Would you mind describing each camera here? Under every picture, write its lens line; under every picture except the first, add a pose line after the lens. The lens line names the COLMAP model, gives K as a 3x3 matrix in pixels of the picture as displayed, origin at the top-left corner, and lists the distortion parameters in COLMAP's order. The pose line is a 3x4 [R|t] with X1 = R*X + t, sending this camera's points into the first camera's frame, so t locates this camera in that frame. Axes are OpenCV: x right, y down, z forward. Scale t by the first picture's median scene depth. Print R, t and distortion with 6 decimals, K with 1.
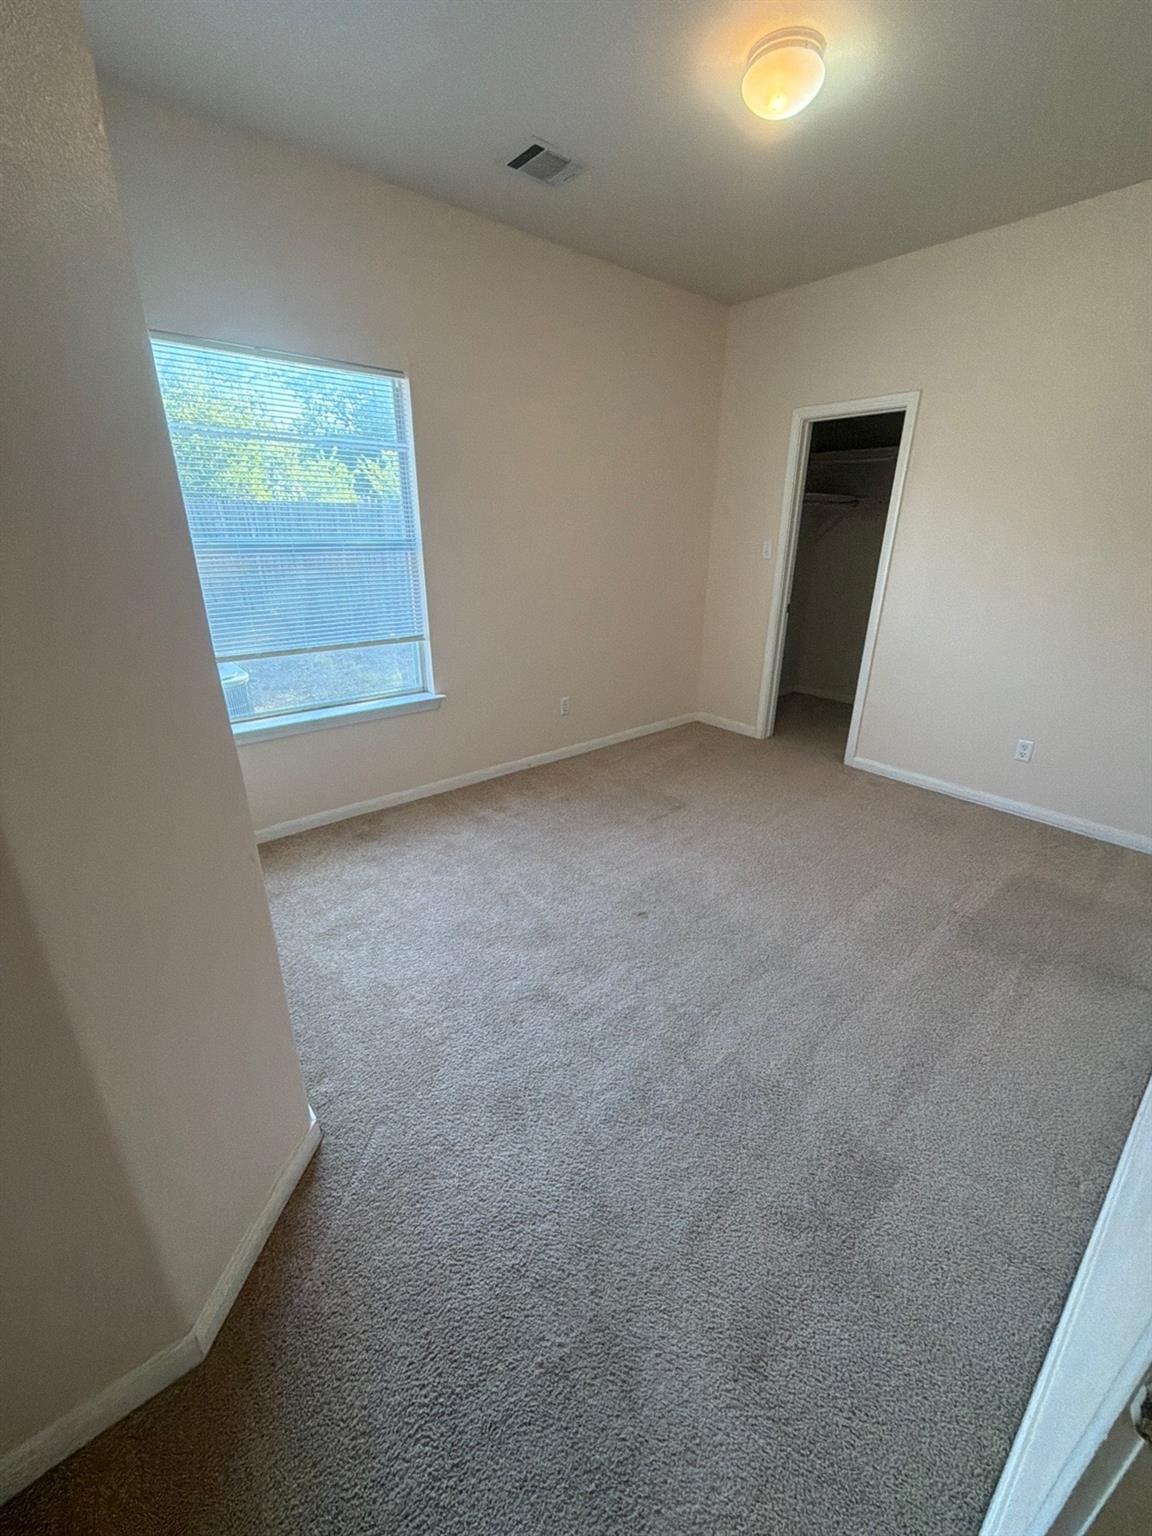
lens RADIAL K [[618.0, 0, 576.0], [0, 618.0, 768.0], [0, 0, 1]] dist [0.003462, 0.000537]
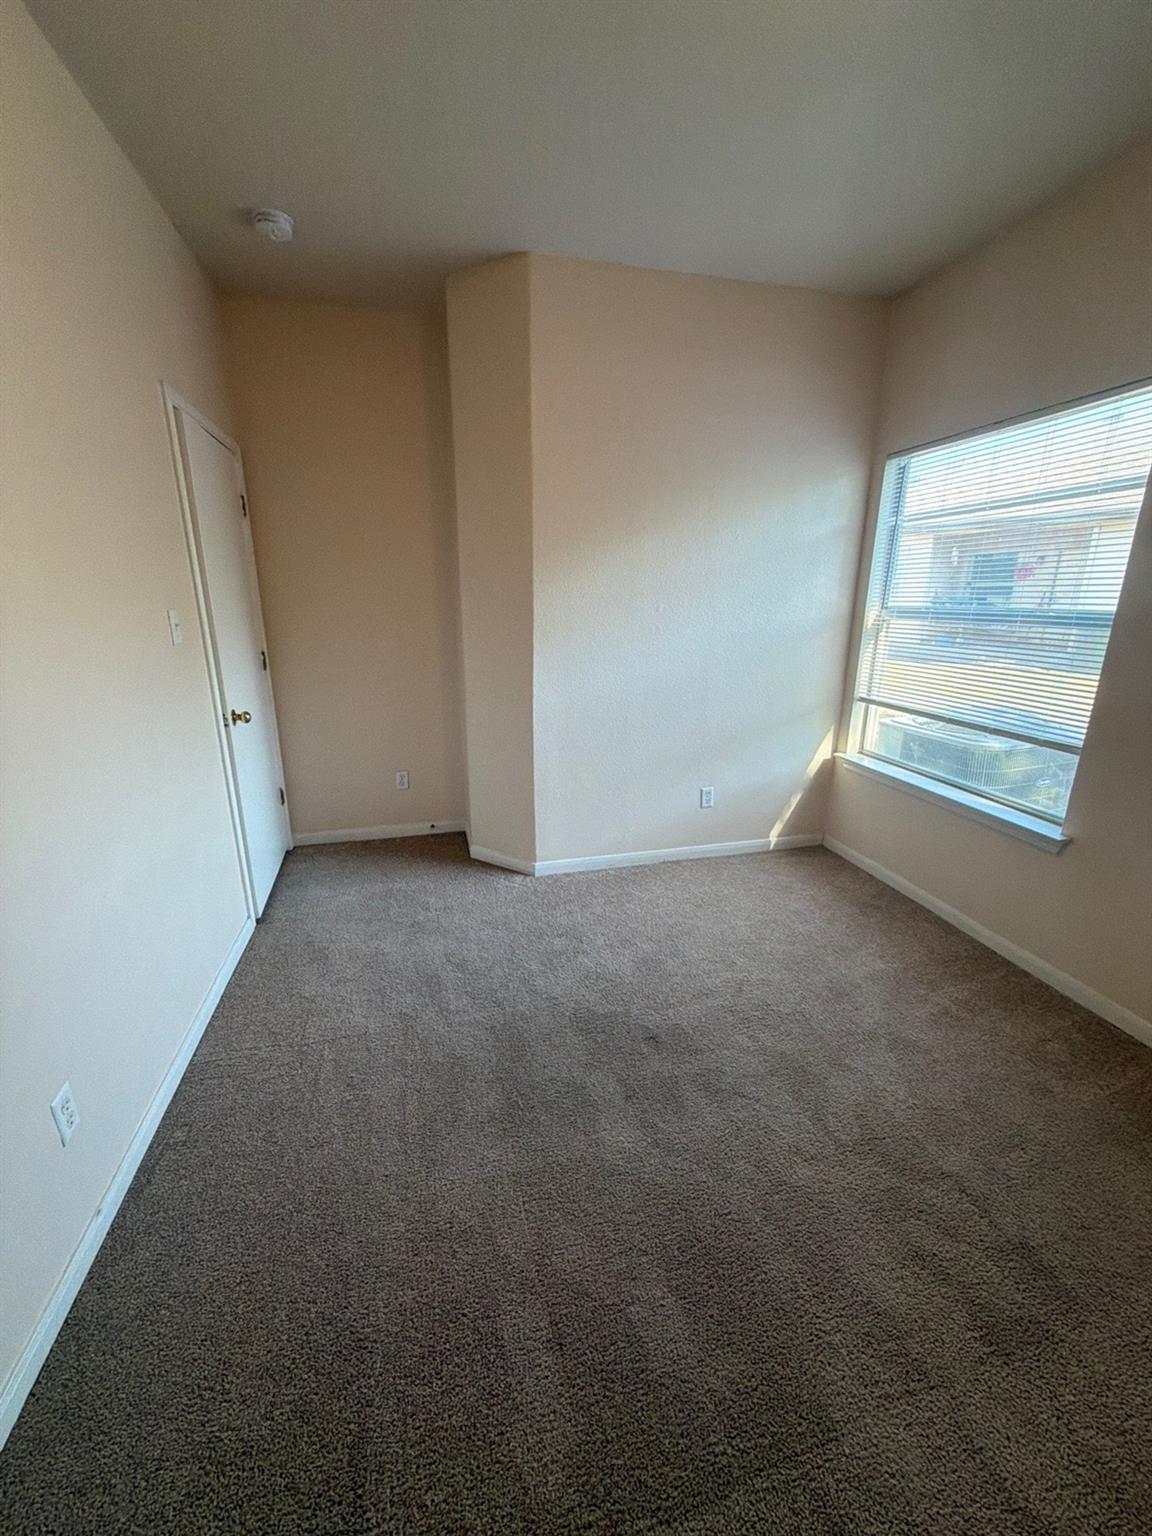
lens RADIAL K [[618.0, 0, 576.0], [0, 618.0, 768.0], [0, 0, 1]] dist [0.003462, 0.000537]
pose [[-0.428988, 0.235098, -0.872180, 0.577833], [-0.335521, 0.854992, 0.395493, -0.273160], [0.838686, 0.462296, -0.287902, 0.722190]]
